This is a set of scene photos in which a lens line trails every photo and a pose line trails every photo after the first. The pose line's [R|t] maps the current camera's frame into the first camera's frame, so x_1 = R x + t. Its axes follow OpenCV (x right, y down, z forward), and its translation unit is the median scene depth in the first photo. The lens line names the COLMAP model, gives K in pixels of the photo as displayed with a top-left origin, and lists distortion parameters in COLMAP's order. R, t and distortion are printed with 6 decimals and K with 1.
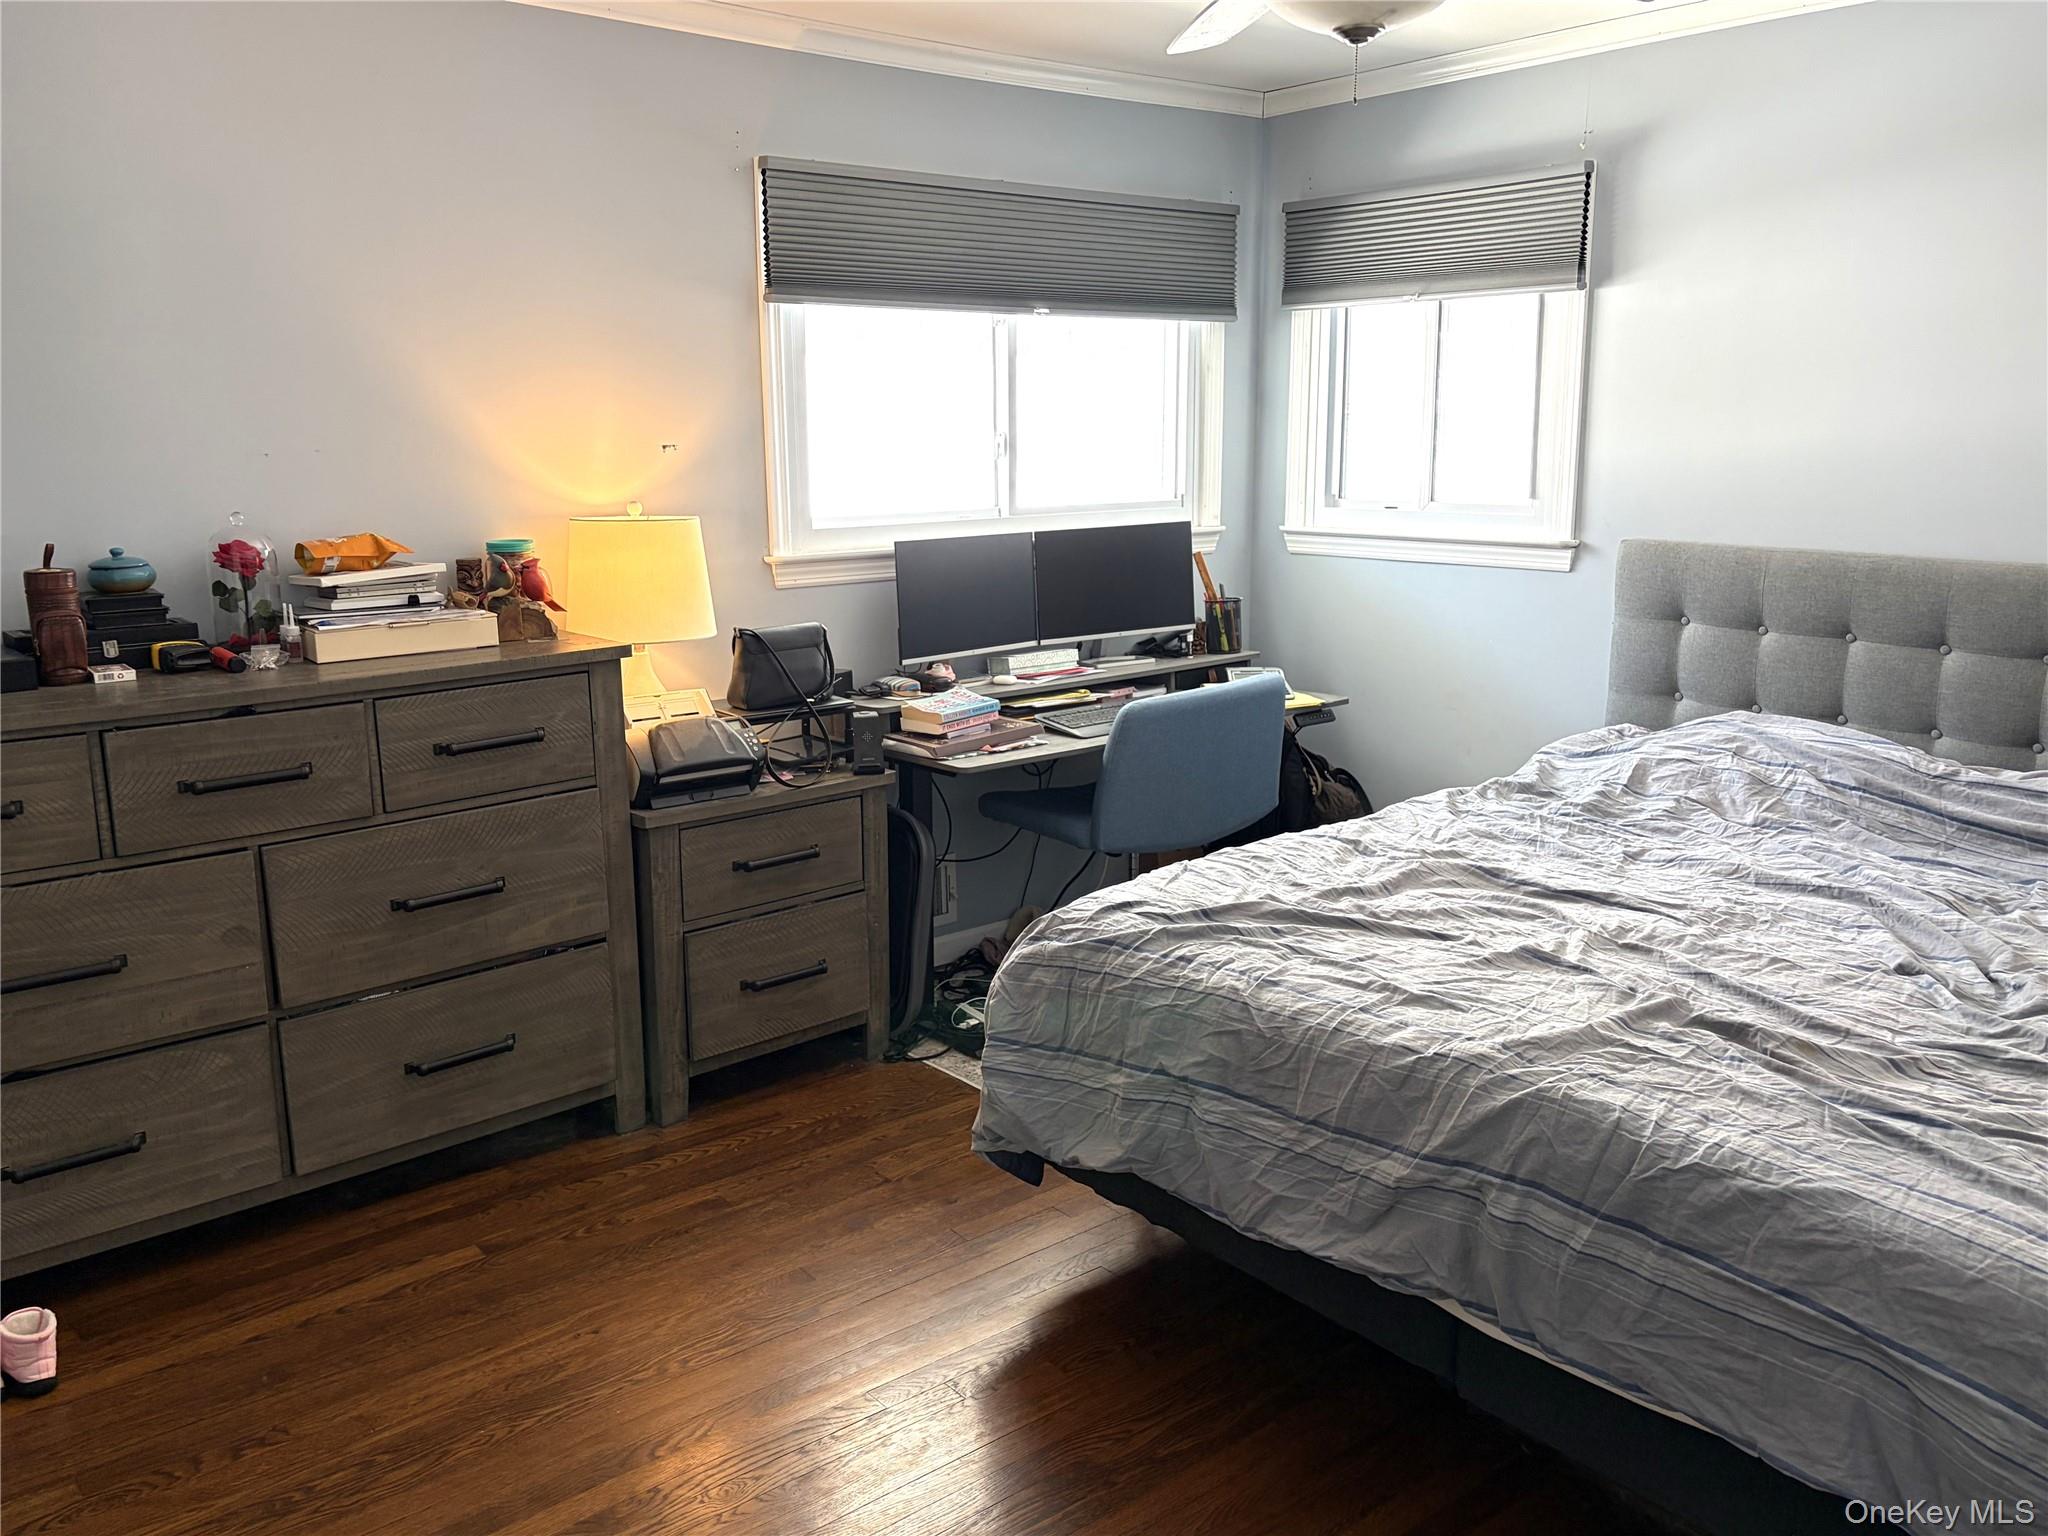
lens RADIAL K [[1653.3, 0, 1024.2], [0, 1653.3, 770.9], [0, 0, 1]] dist [0.002503, -0.001609]
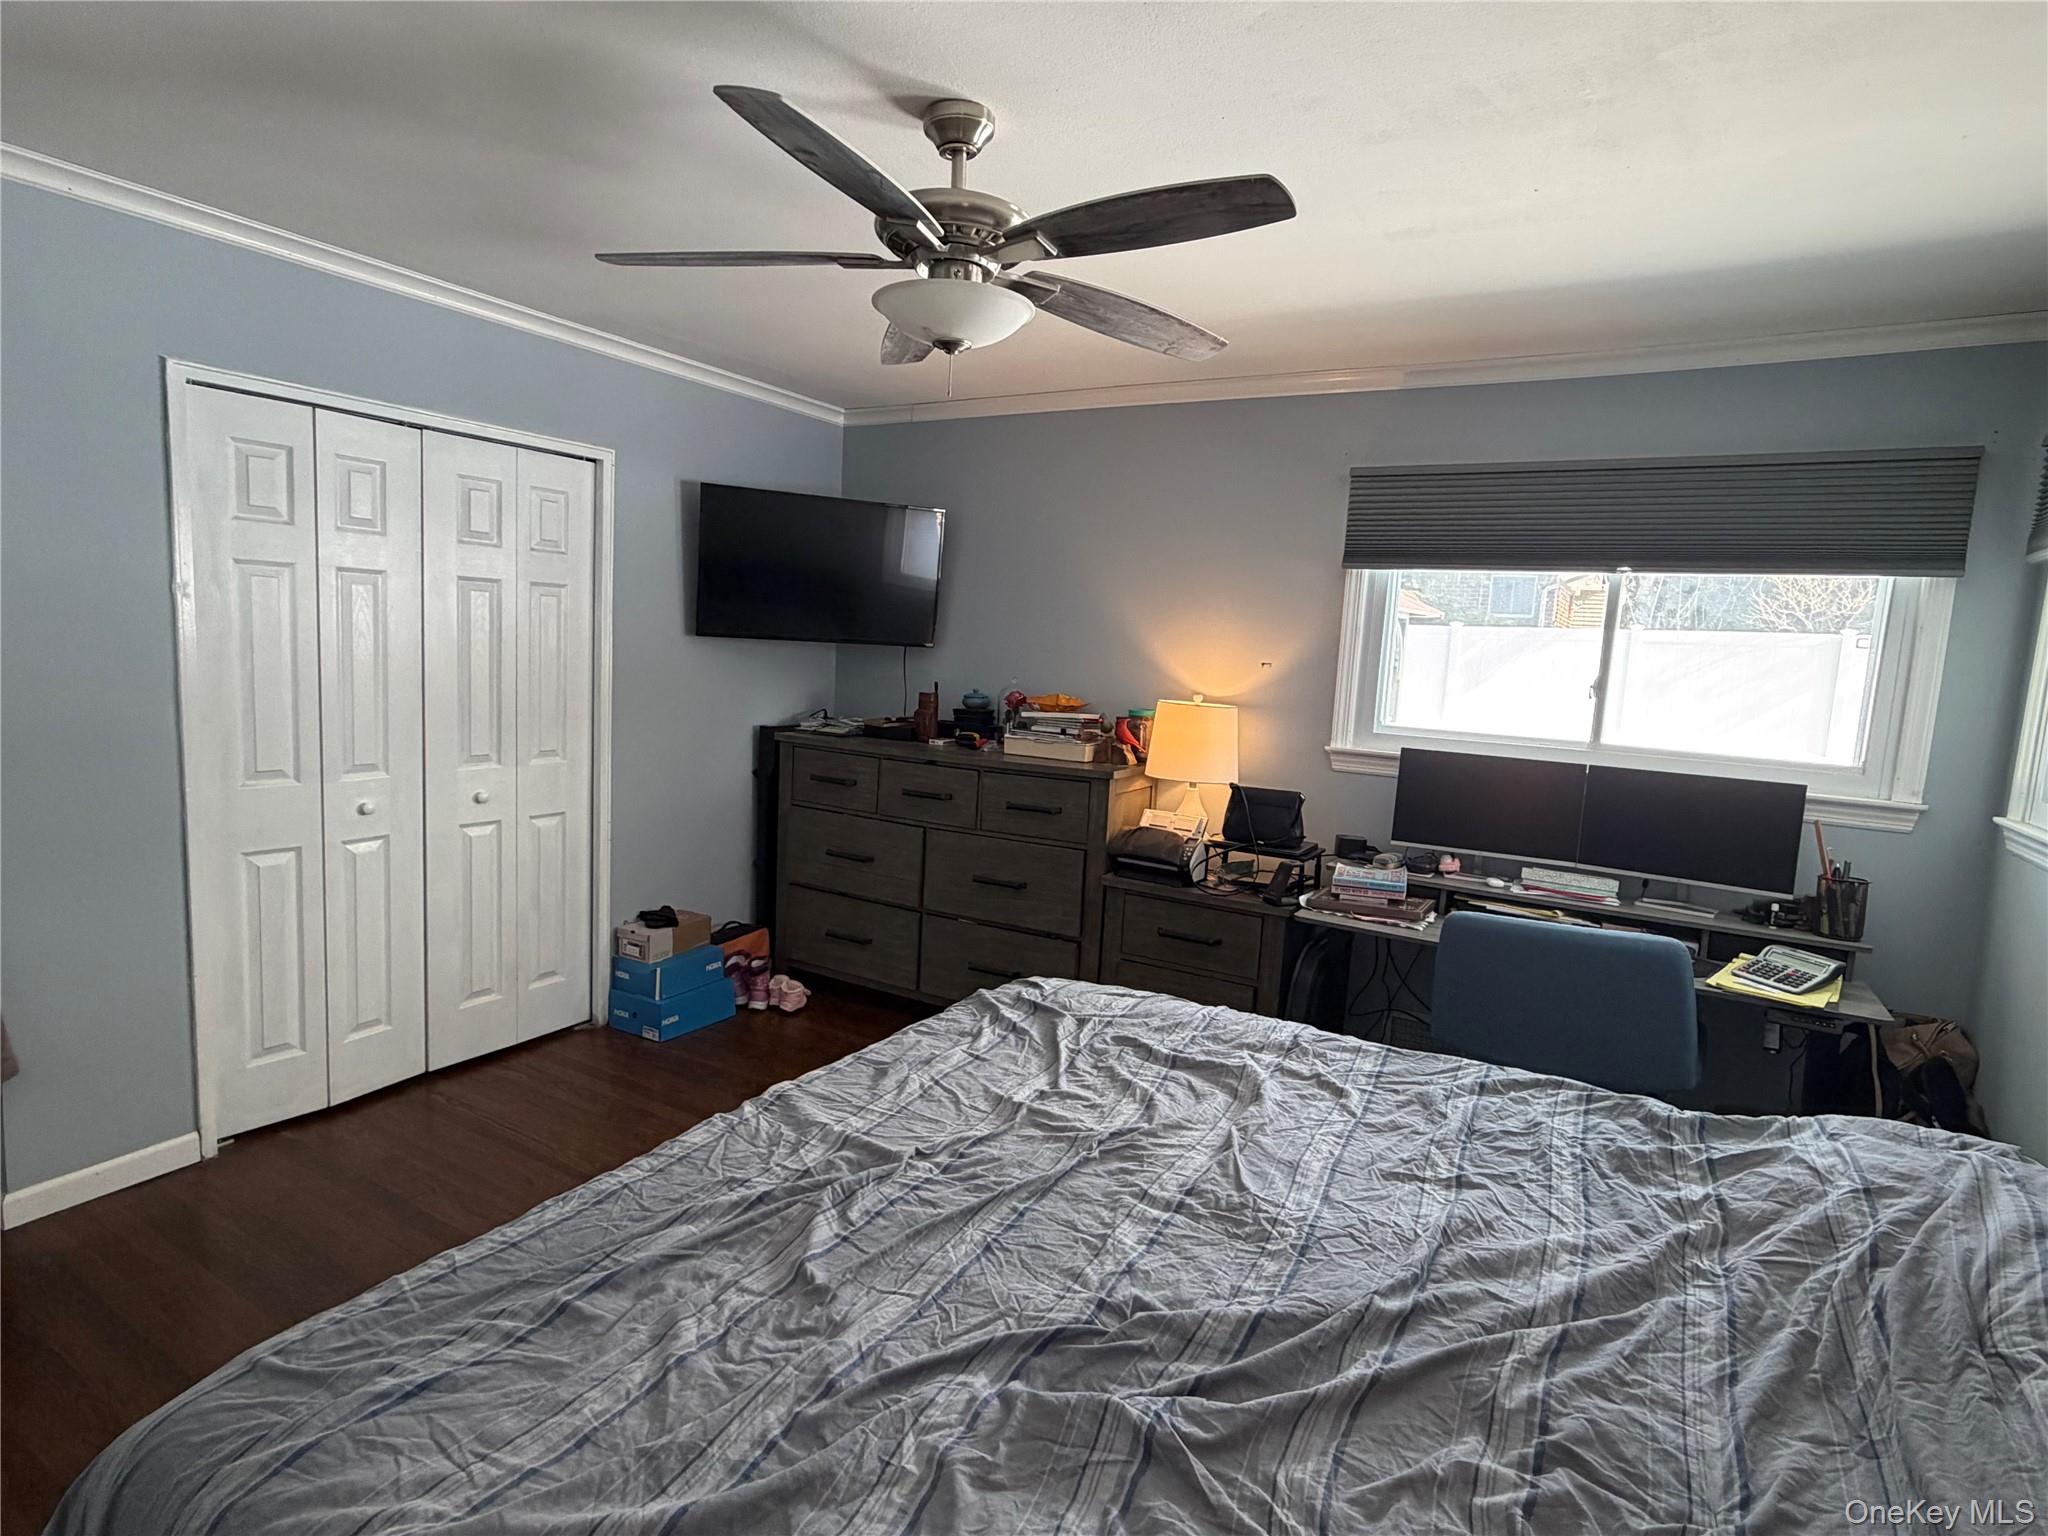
lens RADIAL K [[1085.3, 0, 1024.0], [0, 1085.3, 768.0], [0, 0, 1]] dist [-0.002277, -0.000622]
pose [[0.323502, 0.144481, -0.935132, 0.636247], [-0.248696, 0.966511, 0.063294, -0.108107], [0.912960, 0.212088, 0.348600, 0.456725]]
